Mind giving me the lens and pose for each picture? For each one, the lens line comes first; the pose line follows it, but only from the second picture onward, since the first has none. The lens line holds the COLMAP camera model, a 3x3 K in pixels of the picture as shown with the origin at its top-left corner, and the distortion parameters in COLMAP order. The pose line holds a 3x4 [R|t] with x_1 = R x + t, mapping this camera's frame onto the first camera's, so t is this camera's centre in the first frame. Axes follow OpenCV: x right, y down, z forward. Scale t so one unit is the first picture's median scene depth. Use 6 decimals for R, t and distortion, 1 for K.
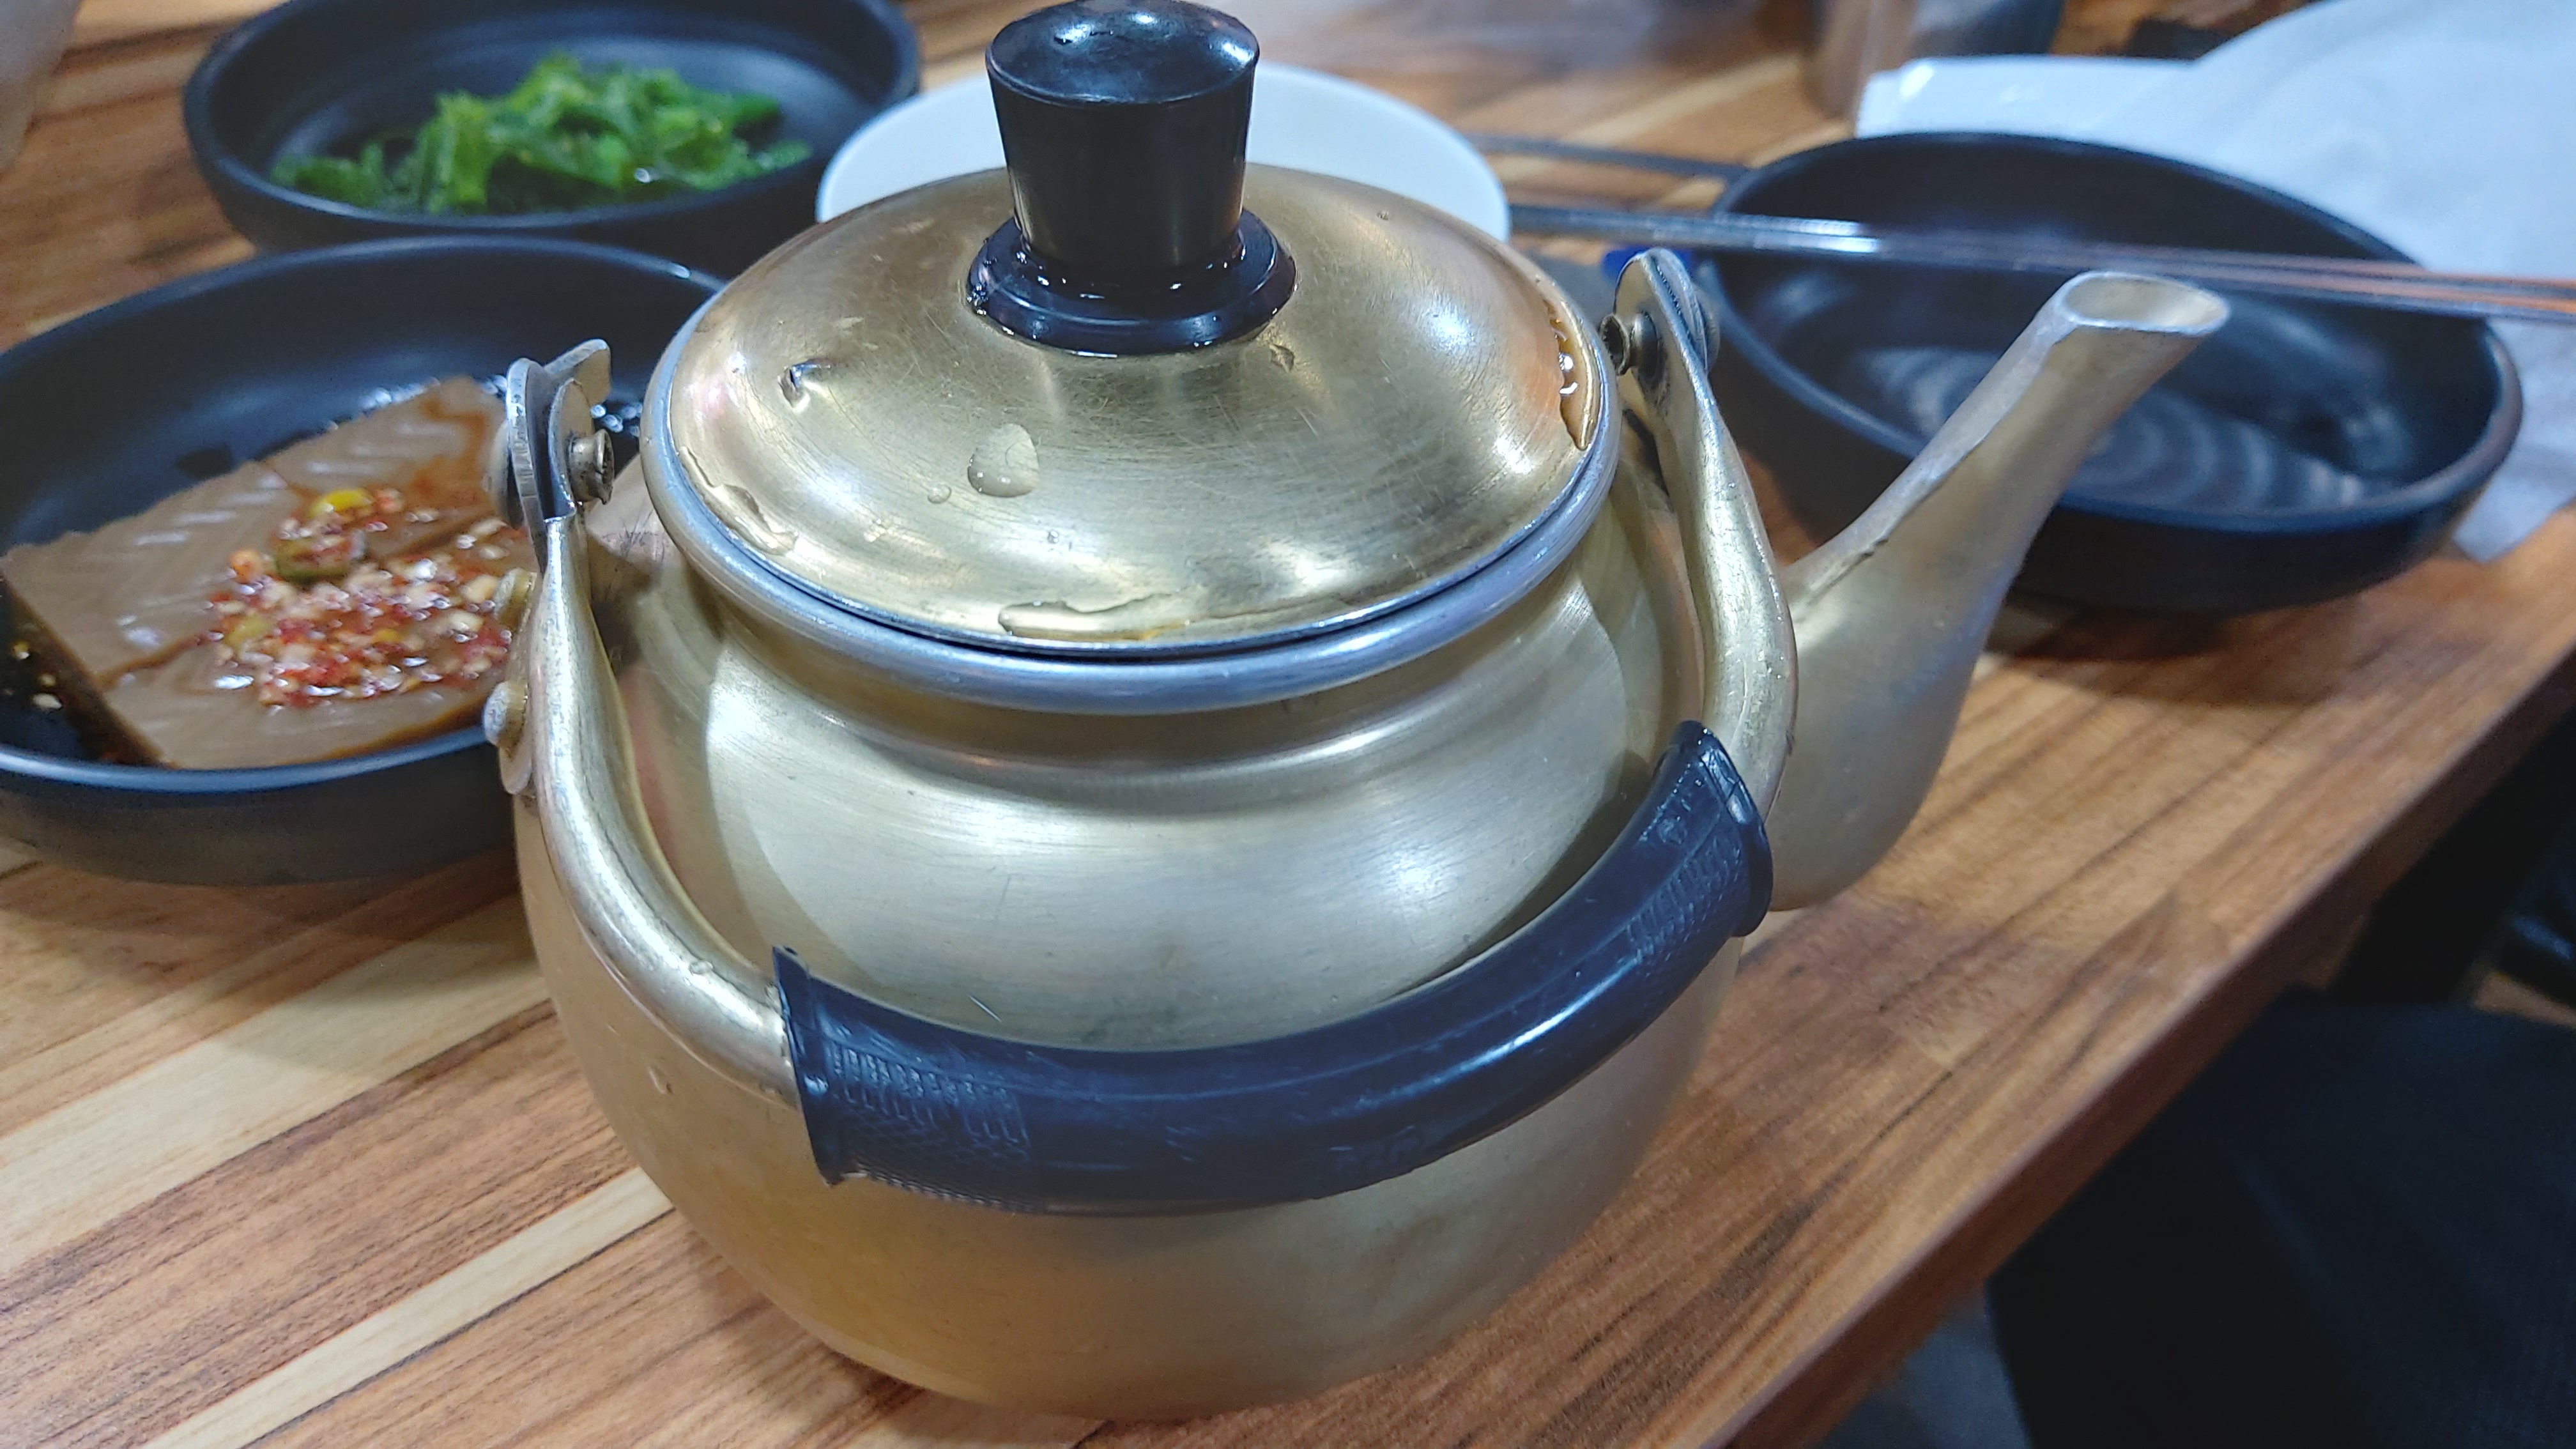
lens RADIAL K [[1952.5, 0, 1290.8], [0, 1952.5, 736.8], [0, 0, 1]] dist [0.011867, -0.048316]
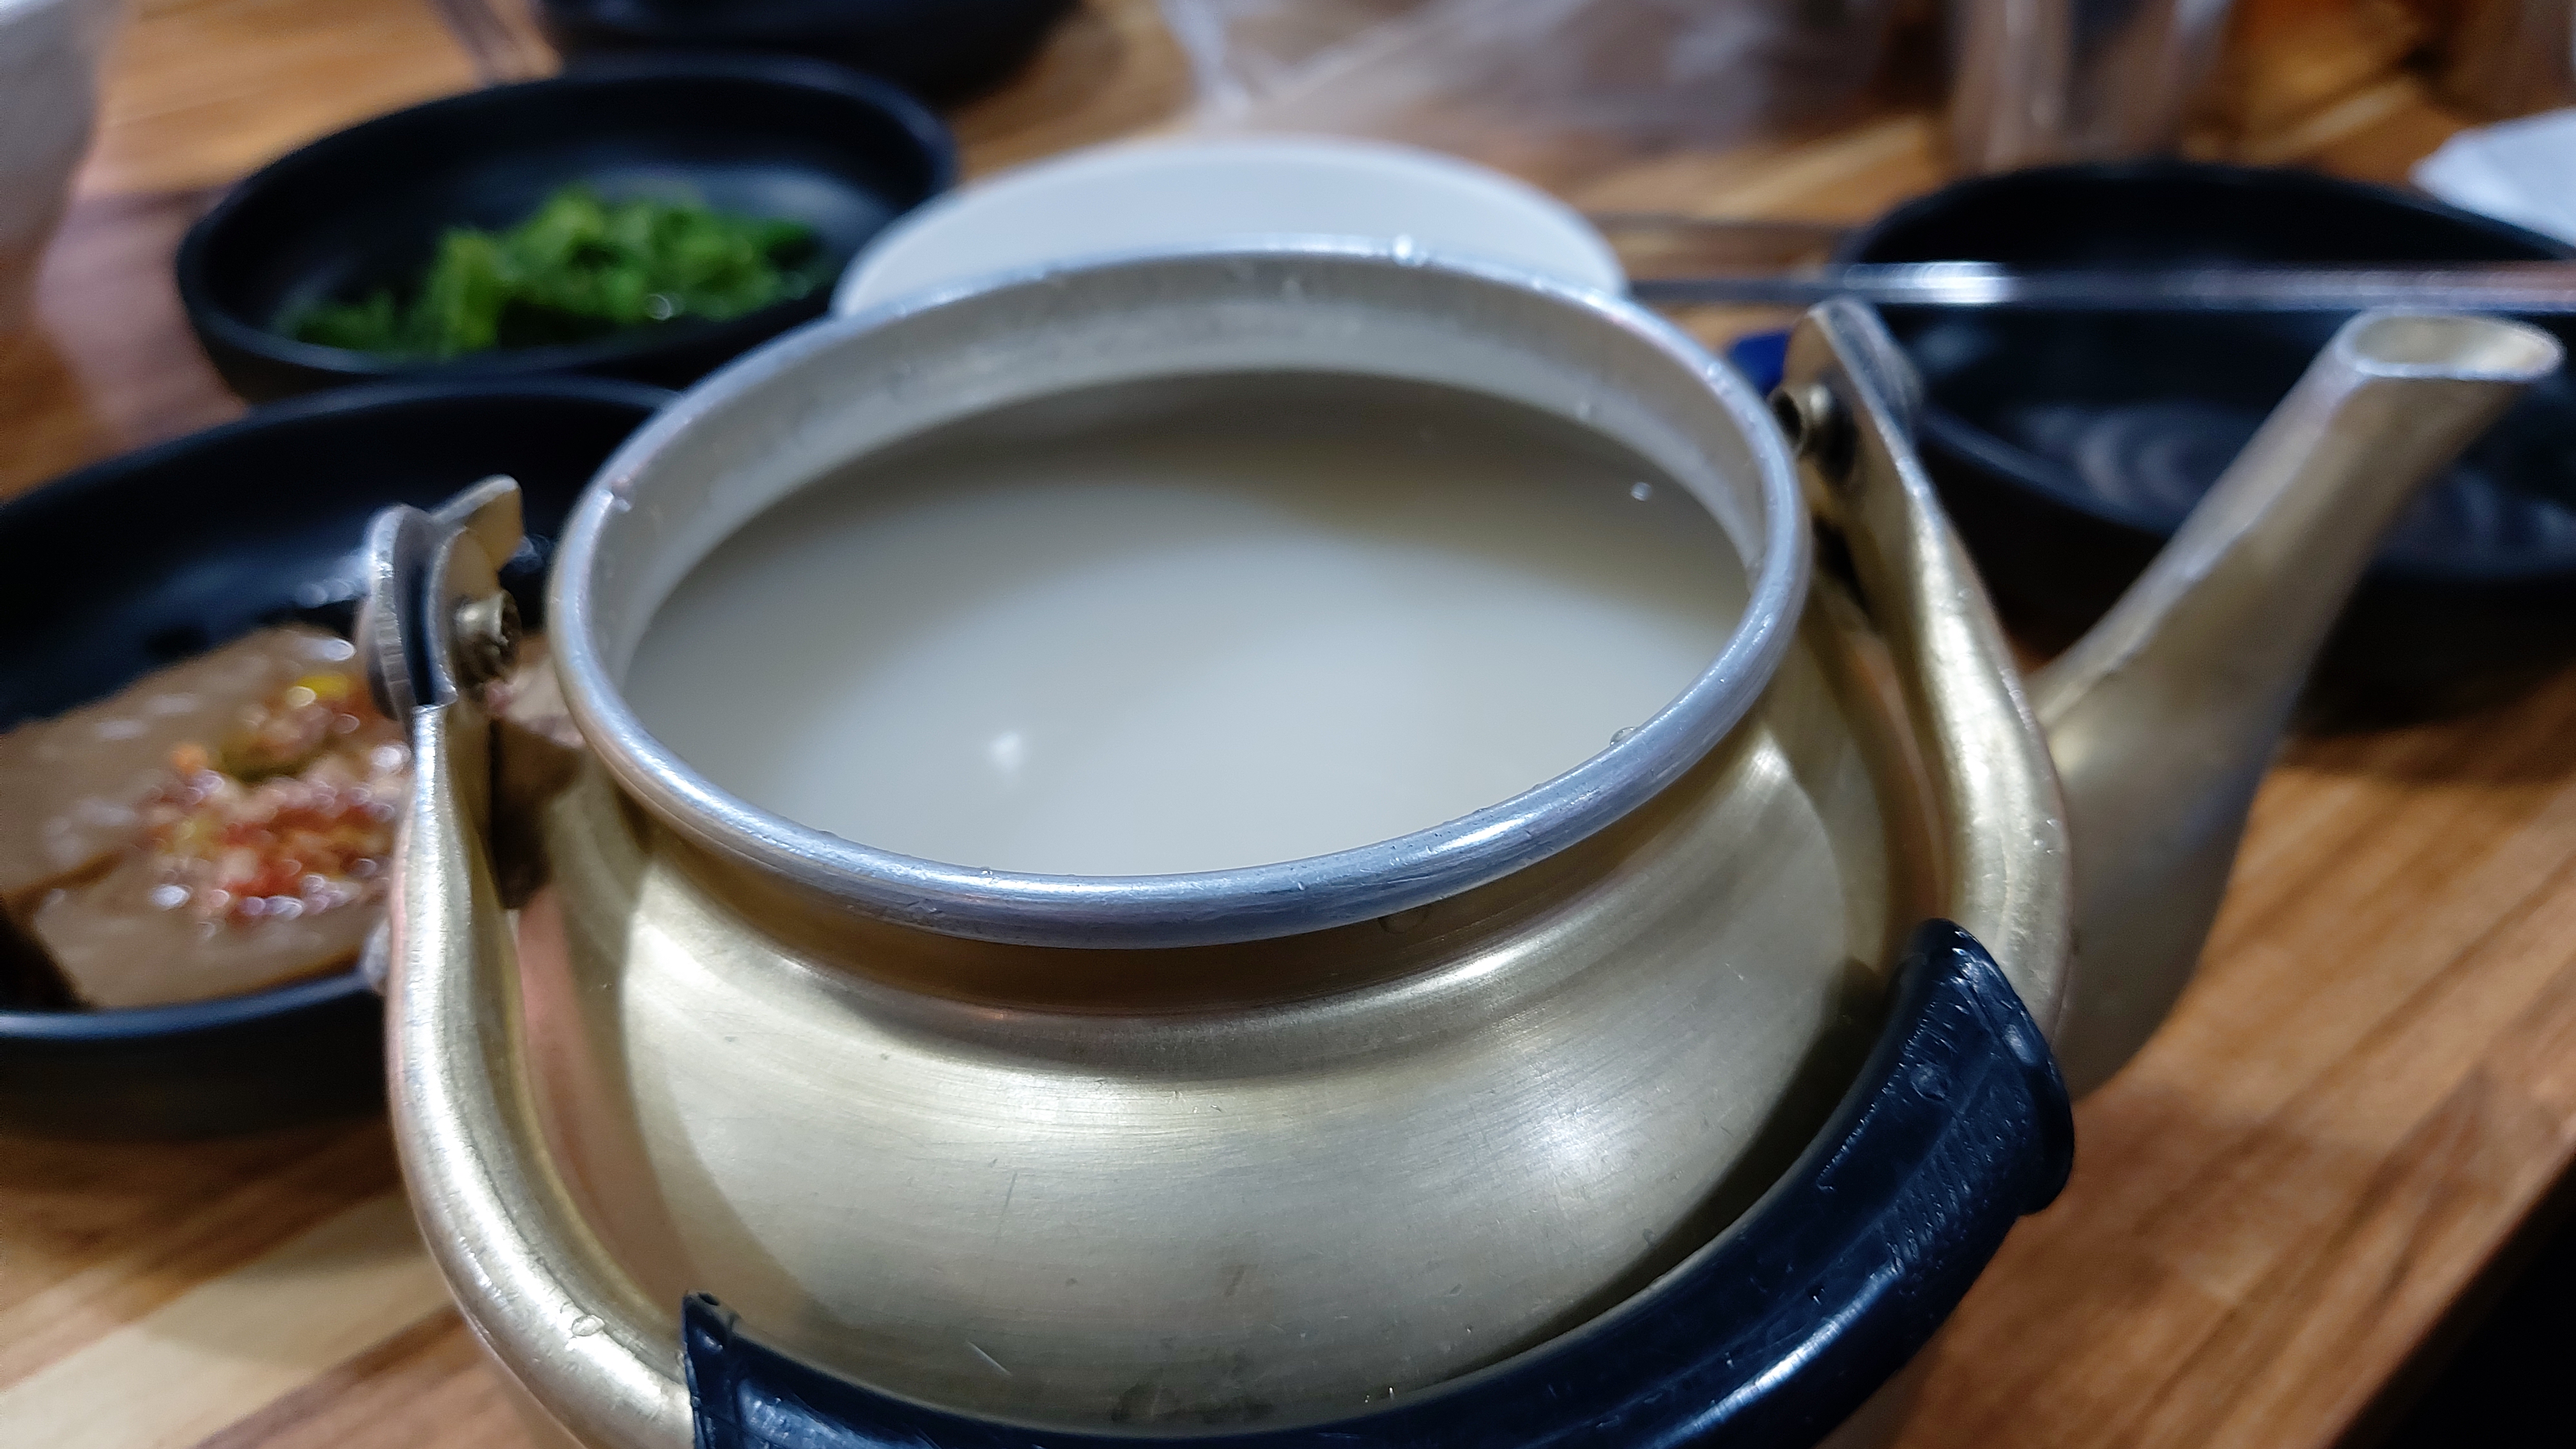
lens RADIAL K [[1952.5, 0, 1290.8], [0, 1952.5, 736.8], [0, 0, 1]] dist [0.011867, -0.048316]
pose [[0.997789, -0.040210, -0.052921, 0.003329], [0.036732, 0.997201, -0.065124, -0.034385], [0.055391, 0.063036, 0.996473, 0.231011]]
